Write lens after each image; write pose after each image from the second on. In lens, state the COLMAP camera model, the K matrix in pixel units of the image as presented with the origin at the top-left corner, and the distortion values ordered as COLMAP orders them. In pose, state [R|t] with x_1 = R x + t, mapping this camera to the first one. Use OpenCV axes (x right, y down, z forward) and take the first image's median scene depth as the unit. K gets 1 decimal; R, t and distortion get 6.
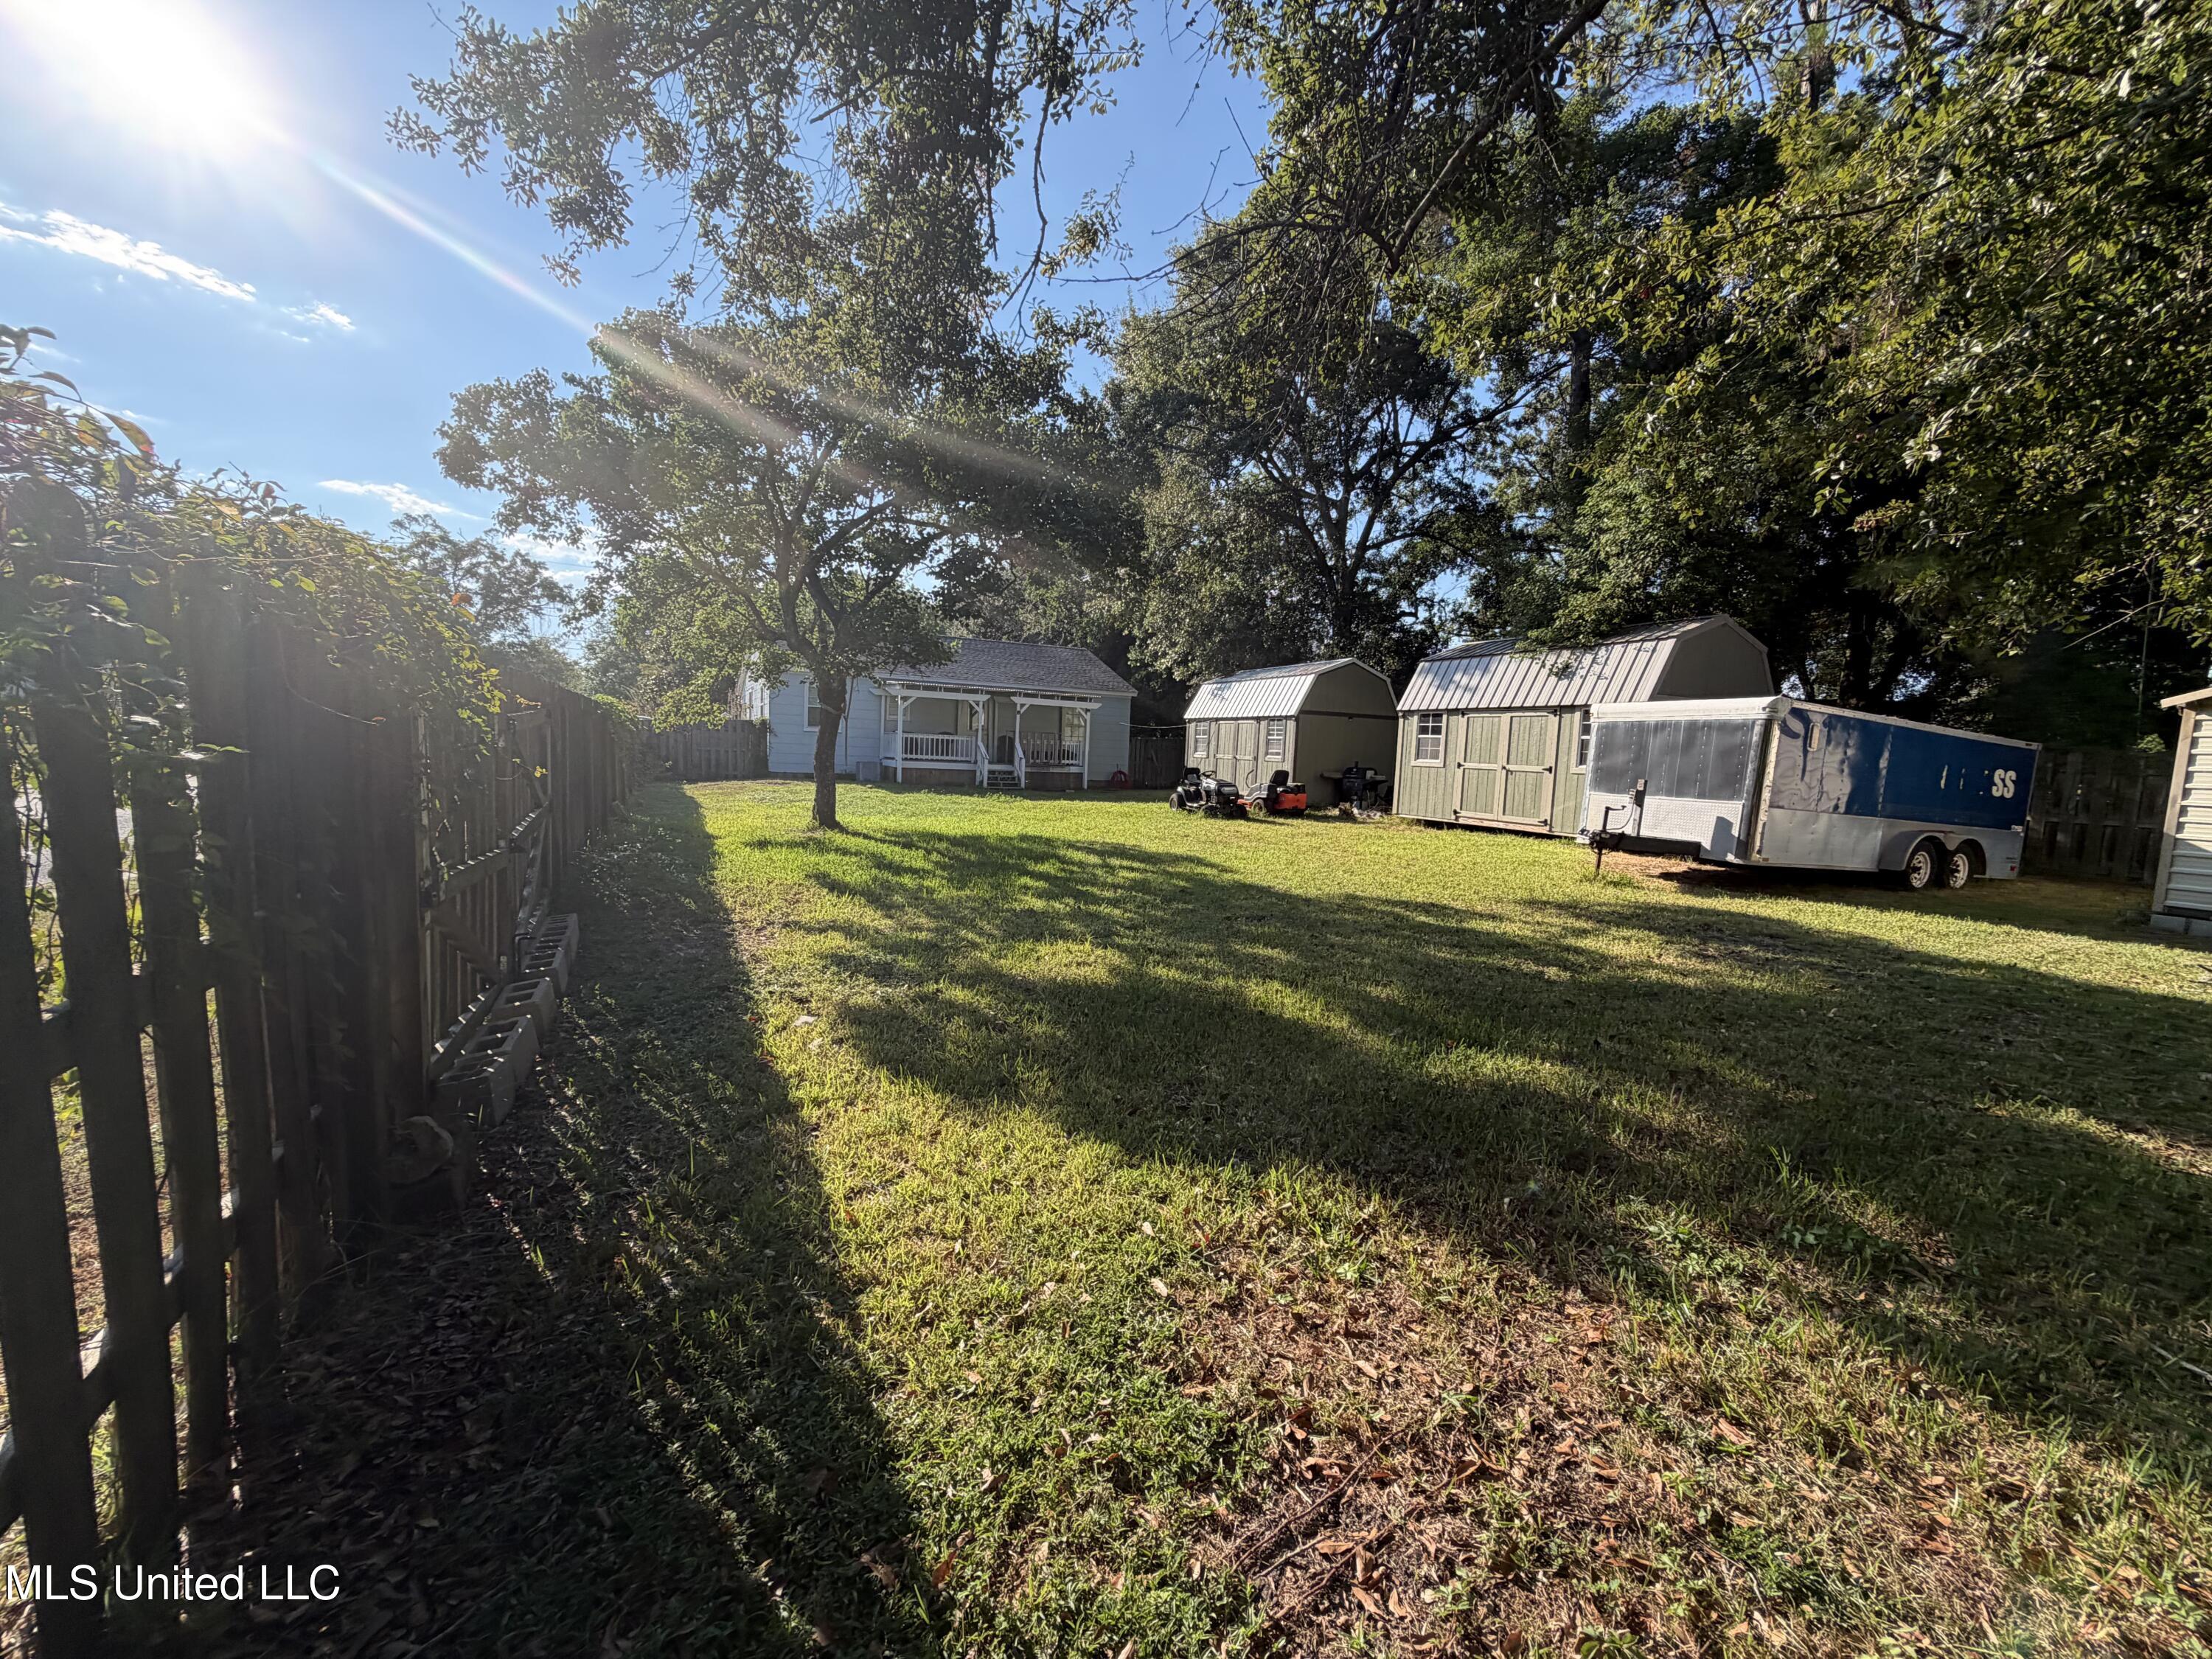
lens RADIAL K [[878.8, 0, 1099.0], [0, 878.8, 830.8], [0, 0, 1]] dist [-0.003559, 0.000312]
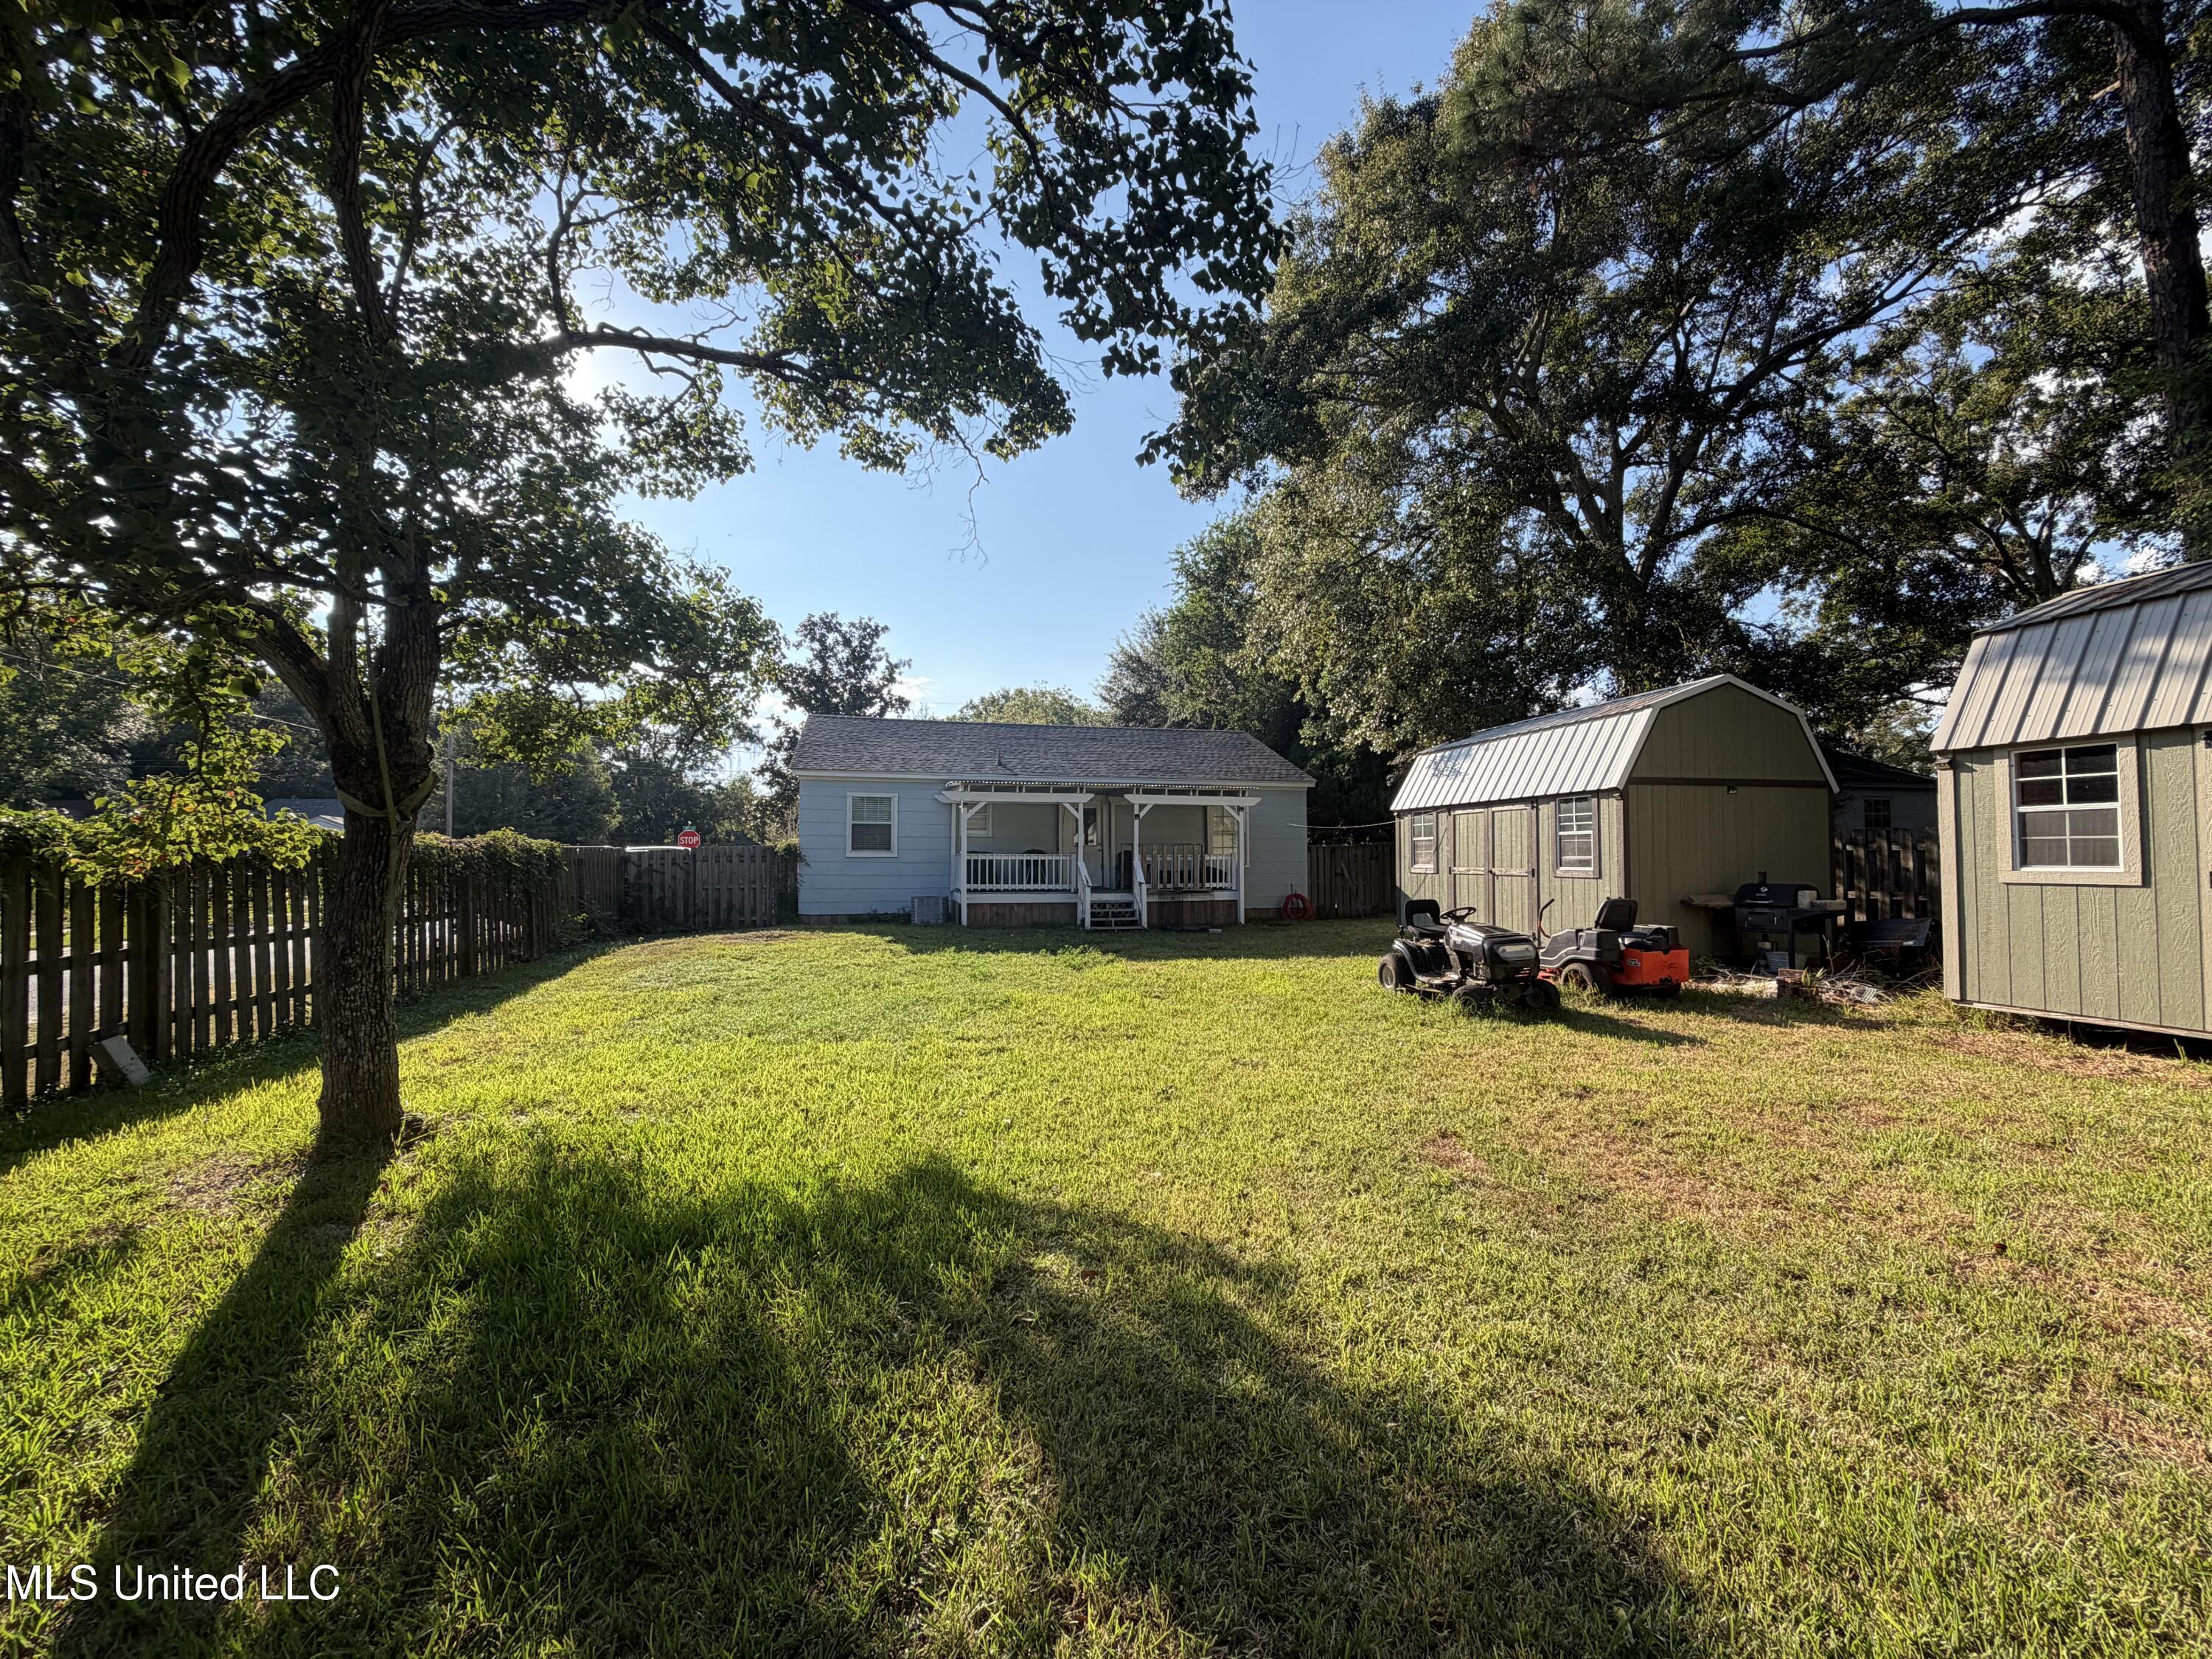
lens RADIAL K [[878.7, 0, 1101.8], [0, 878.7, 832.5], [0, 0, 1]] dist [0.000908, -0.000268]
pose [[0.976807, -0.049874, -0.208234, 0.035525], [0.023286, 0.991470, -0.128237, -0.051105], [0.212854, 0.120414, 0.969636, 0.484028]]
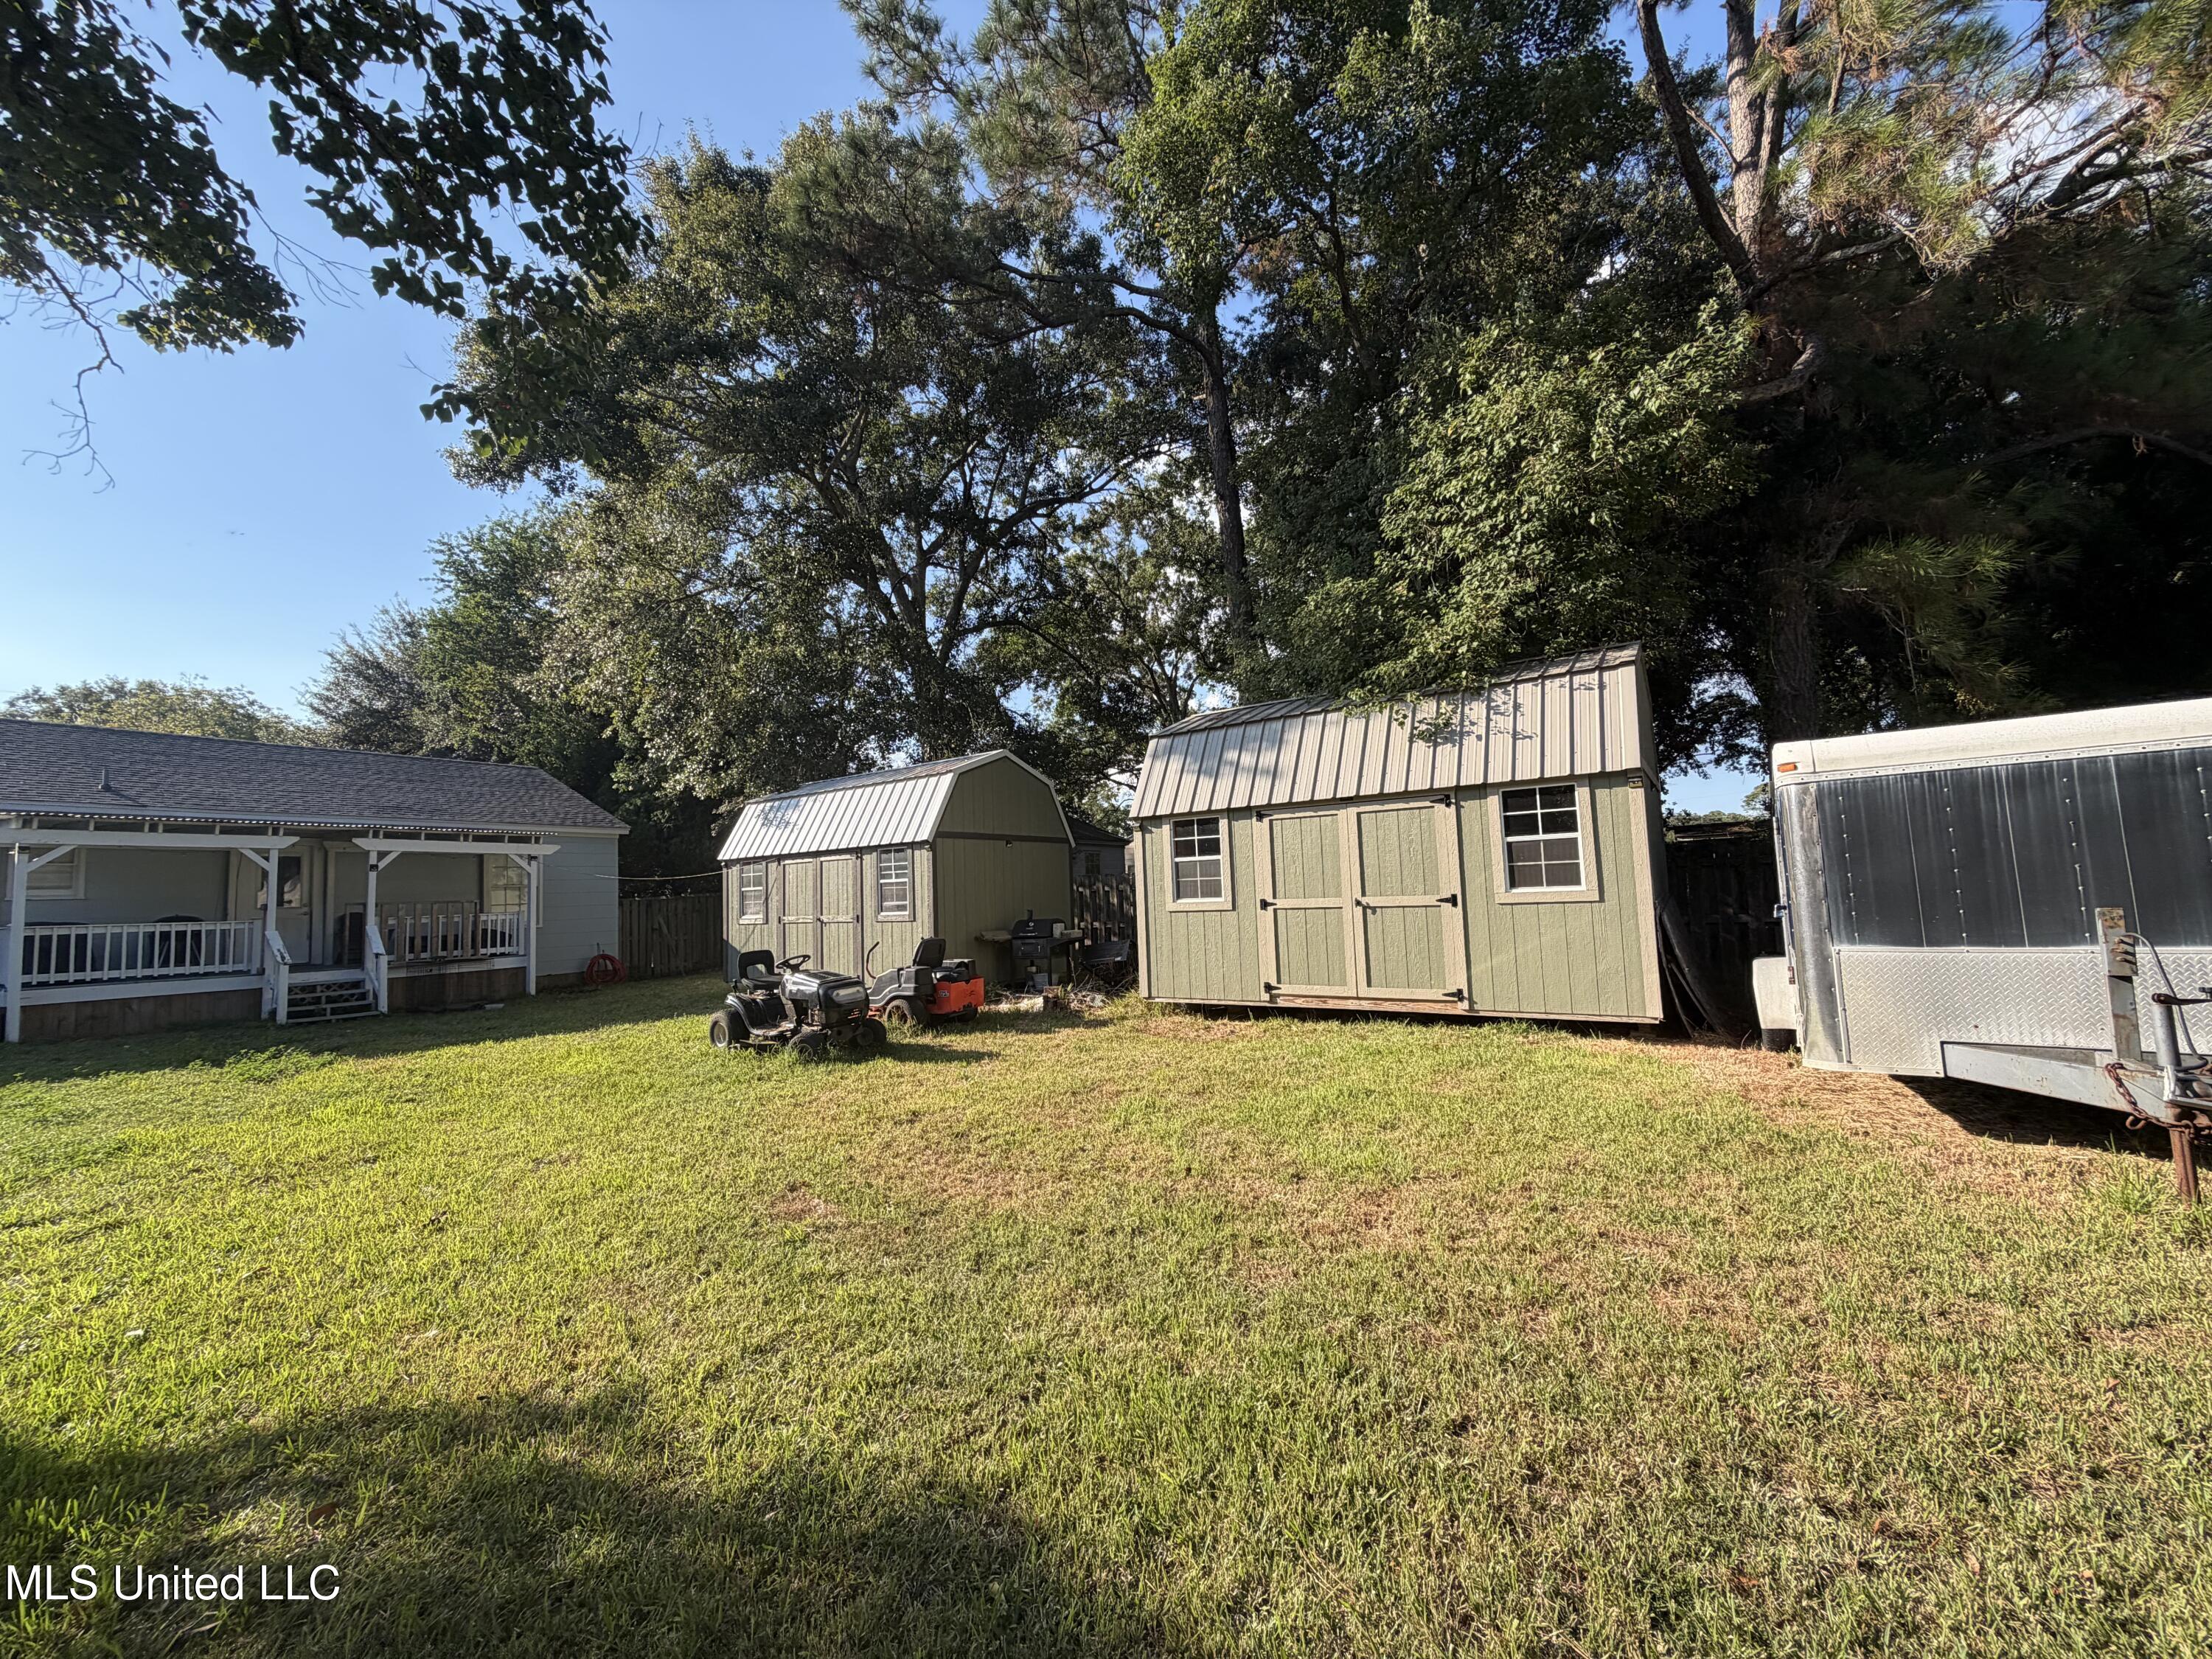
lens RADIAL K [[878.7, 0, 1101.8], [0, 878.7, 832.5], [0, 0, 1]] dist [0.000908, -0.000268]
pose [[0.862010, -0.036772, 0.505556, 0.028154], [0.118401, 0.984382, -0.130282, -0.051321], [-0.492870, 0.172162, 0.852901, 0.487536]]
